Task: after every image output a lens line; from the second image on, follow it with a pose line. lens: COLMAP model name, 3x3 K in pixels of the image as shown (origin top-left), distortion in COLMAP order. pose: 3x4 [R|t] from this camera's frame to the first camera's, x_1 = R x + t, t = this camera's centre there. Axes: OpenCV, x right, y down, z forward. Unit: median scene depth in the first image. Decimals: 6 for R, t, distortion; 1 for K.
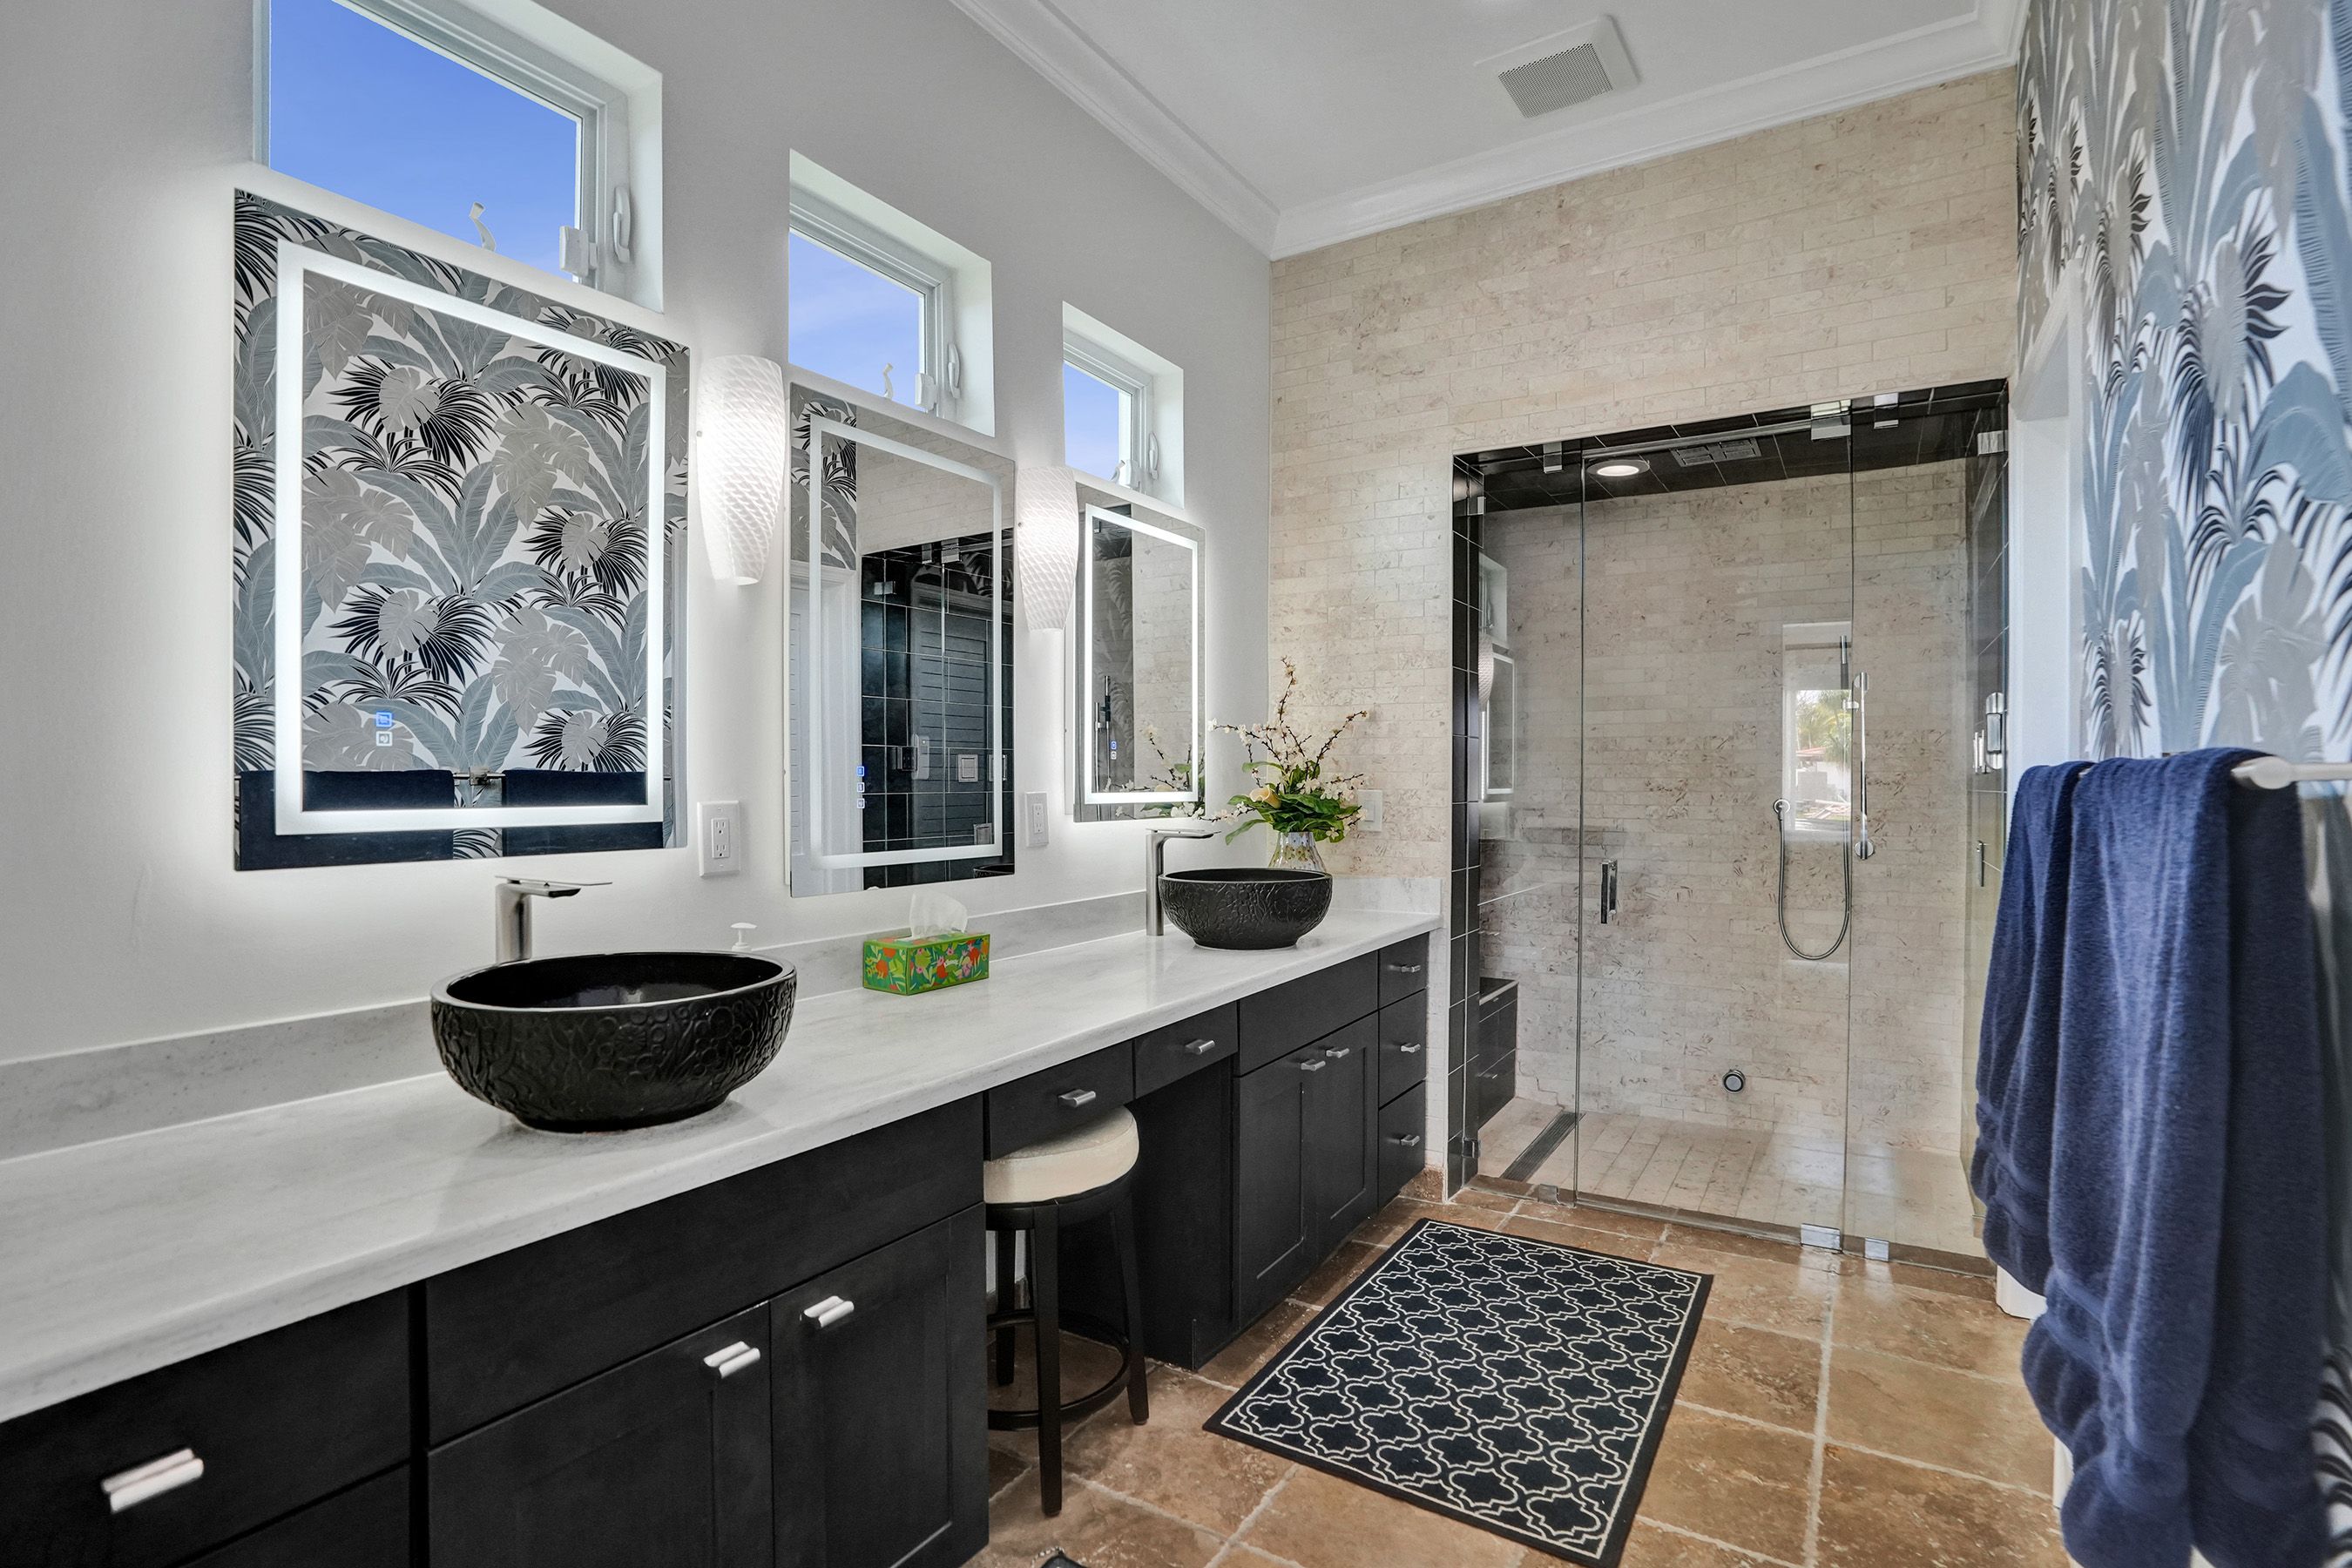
lens RADIAL K [[1094.0, 0, 1187.2], [0, 1094.0, 784.5], [0, 0, 1]] dist [-0.063319, 0.022539]
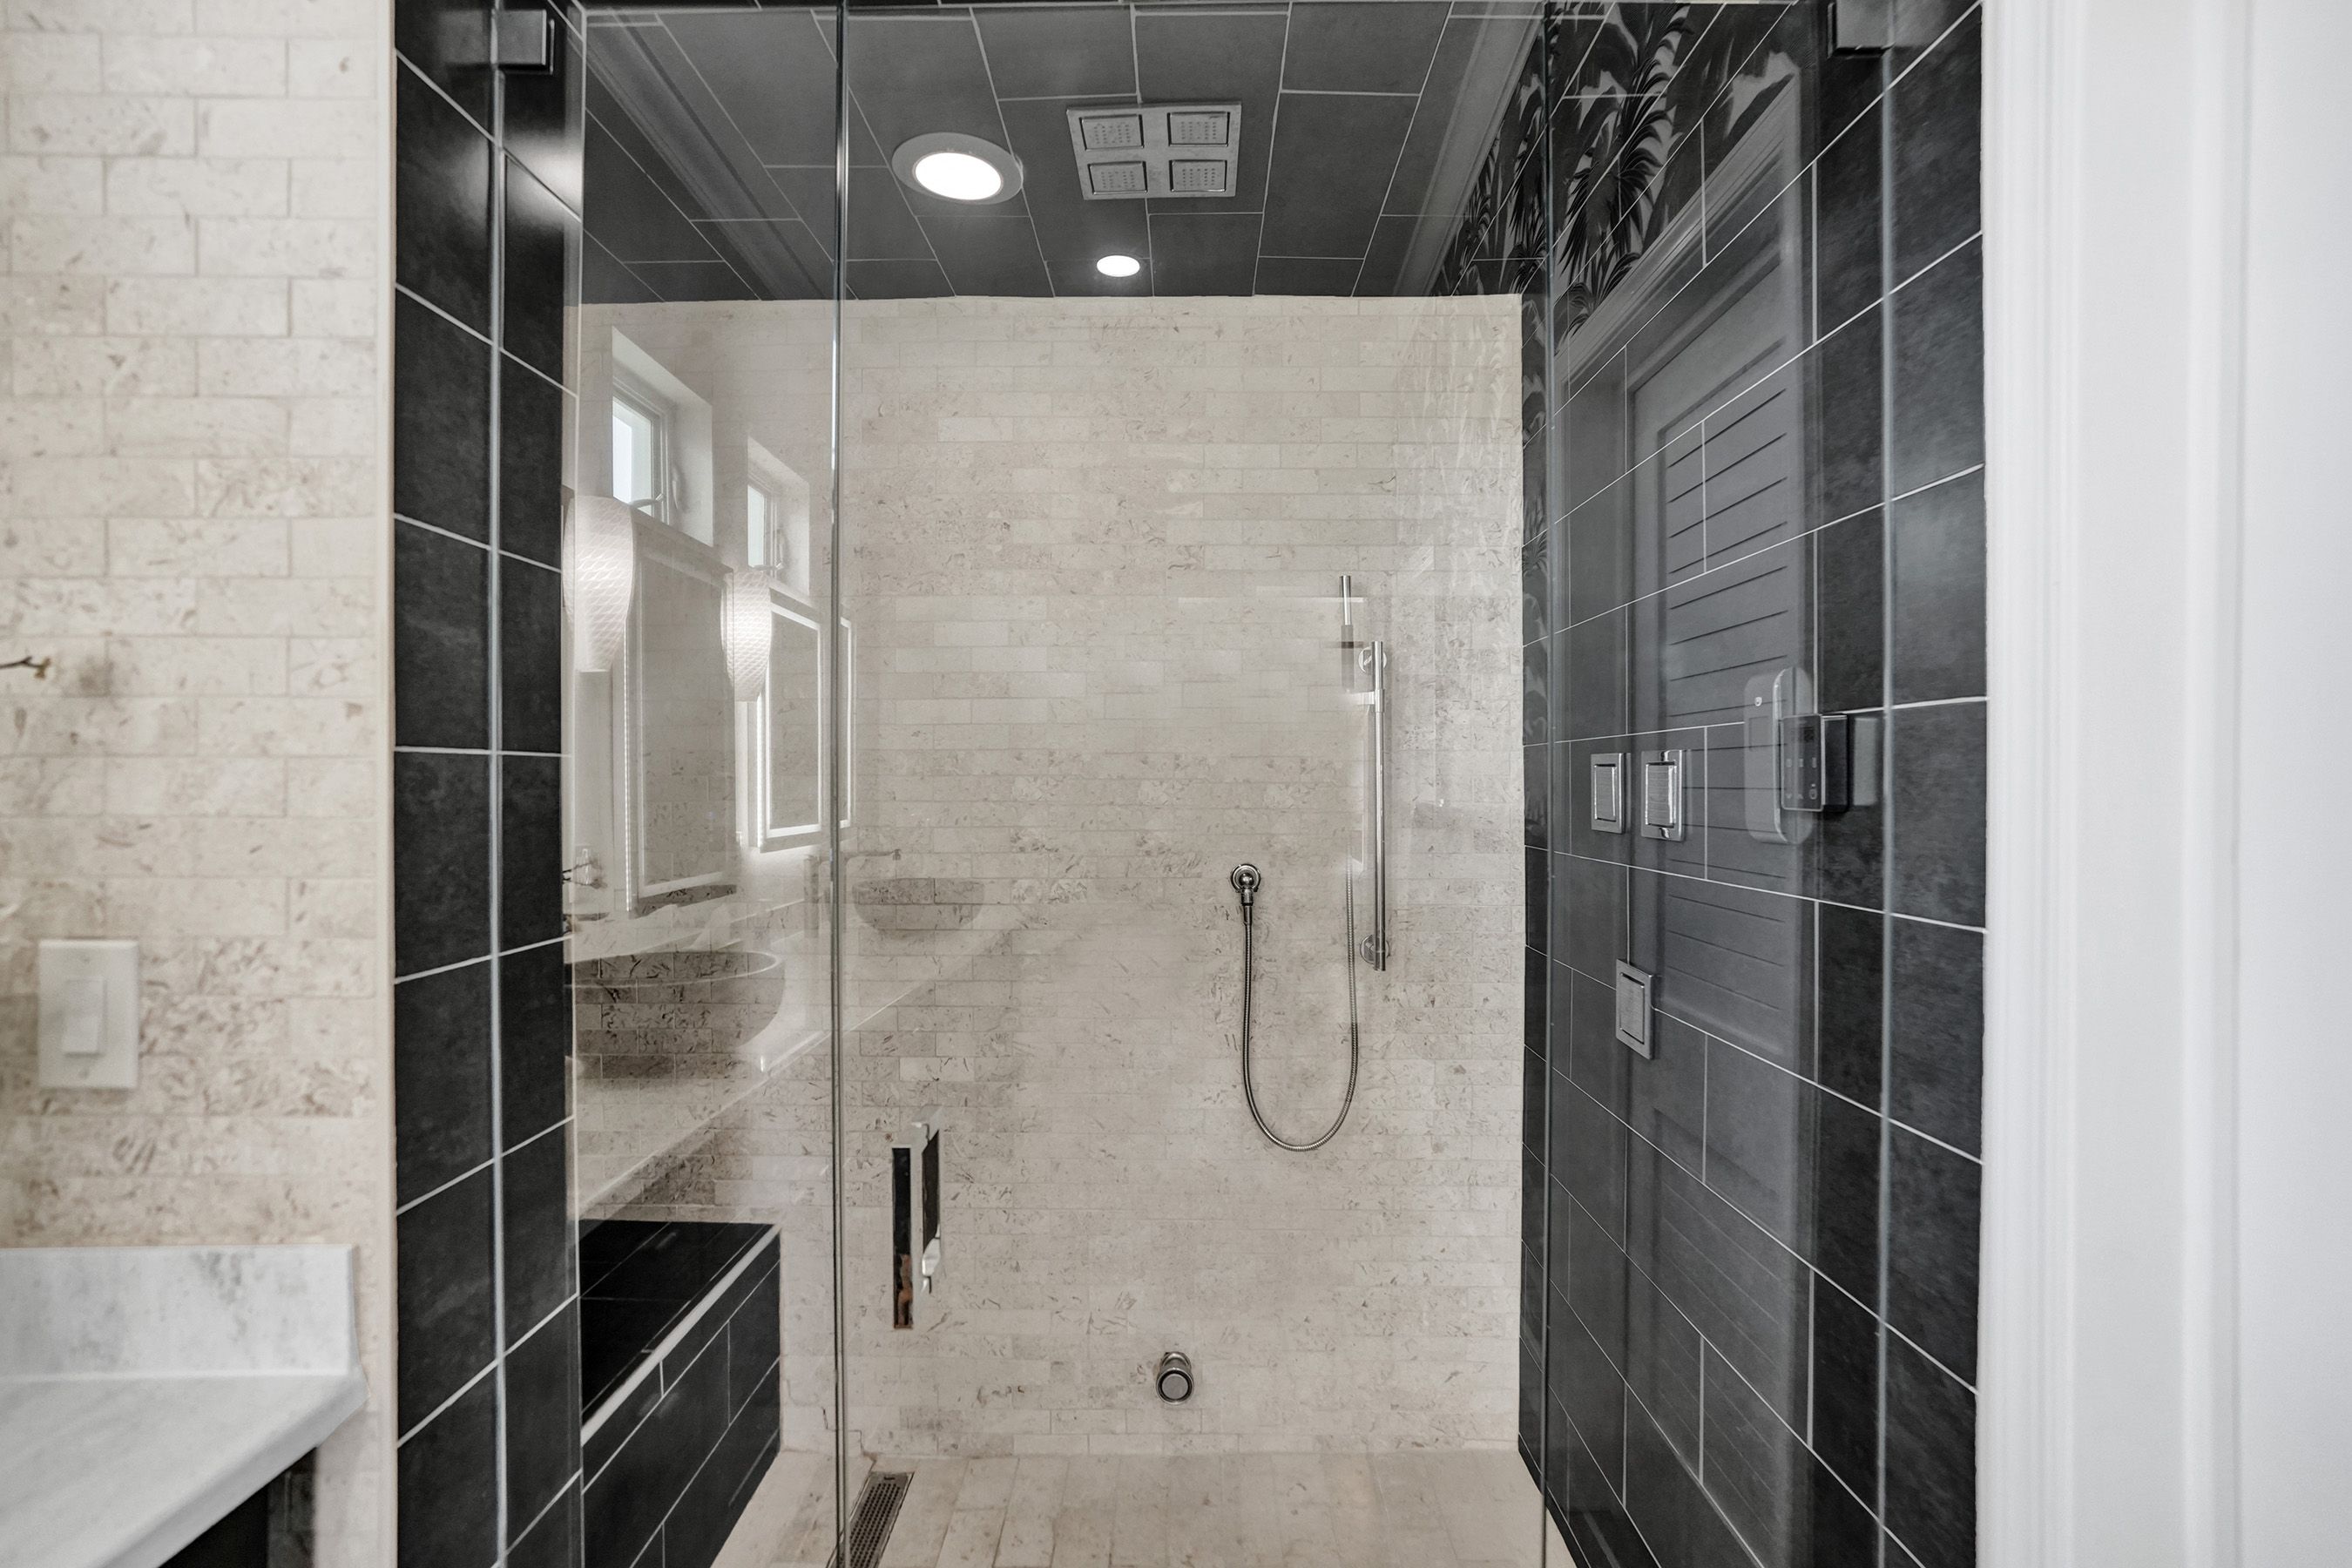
lens RADIAL K [[1094.0, 0, 1183.2], [0, 1094.0, 779.8], [0, 0, 1]] dist [-0.063319, 0.022539]
pose [[0.848451, -0.004542, 0.529254, 0.222740], [0.007796, 0.999962, -0.003917, -0.028093], [-0.529216, 0.007449, 0.848455, 0.527420]]
